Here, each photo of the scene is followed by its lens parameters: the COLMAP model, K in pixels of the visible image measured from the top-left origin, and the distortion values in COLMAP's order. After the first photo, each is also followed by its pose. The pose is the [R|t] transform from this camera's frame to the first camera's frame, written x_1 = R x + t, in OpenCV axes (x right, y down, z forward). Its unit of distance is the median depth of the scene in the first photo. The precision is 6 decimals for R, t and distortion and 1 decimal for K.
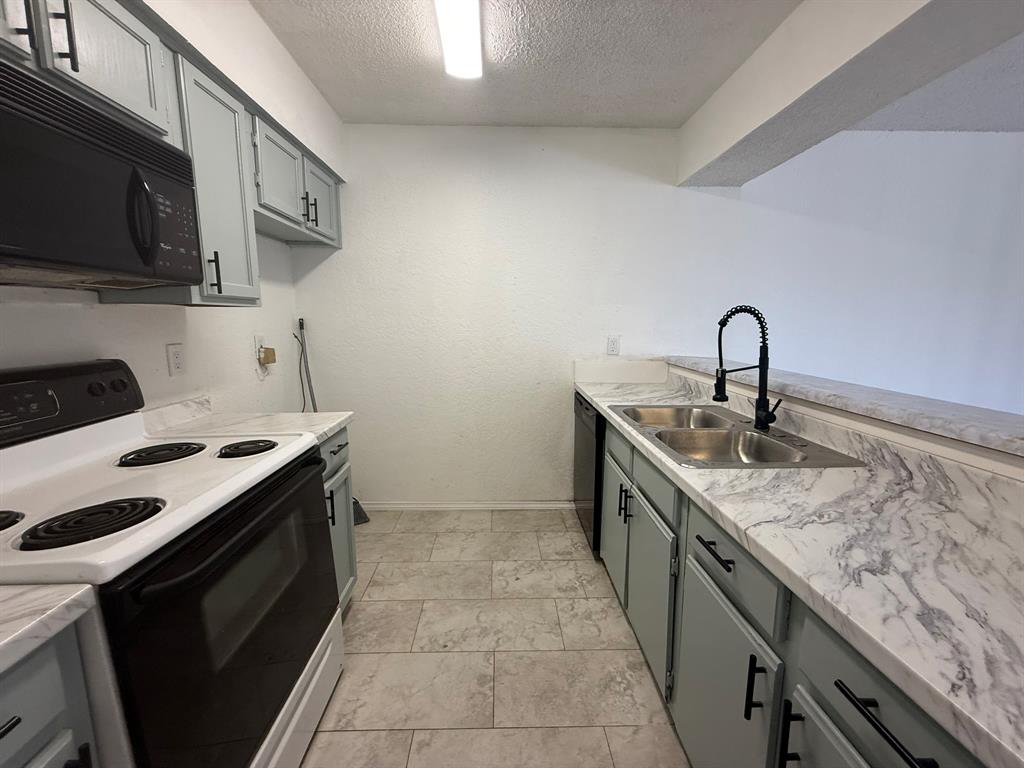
lens RADIAL K [[408.4, 0, 508.1], [0, 408.4, 383.1], [0, 0, 1]] dist [0.000780, 0.000192]
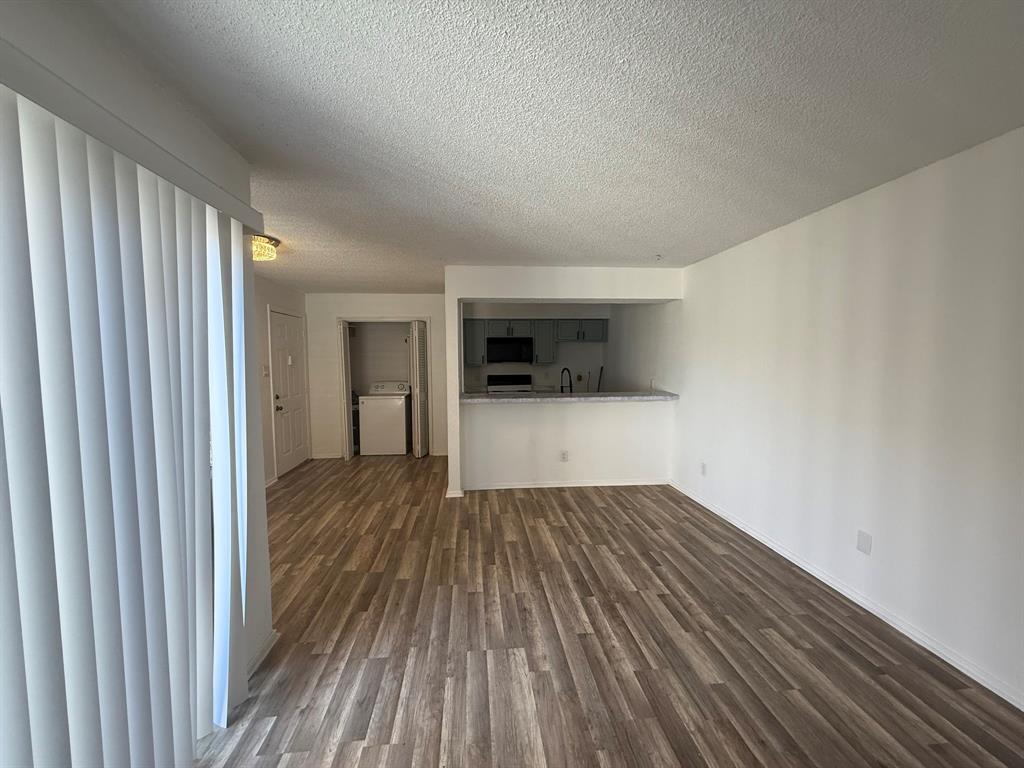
lens RADIAL K [[408.4, 0, 509.7], [0, 408.4, 383.3], [0, 0, 1]] dist [0.000780, 0.000192]
pose [[0.069164, 0.065994, -0.995420, 3.867759], [-0.148766, 0.987335, 0.055121, -0.173466], [0.986451, 0.144273, 0.078106, 0.285420]]
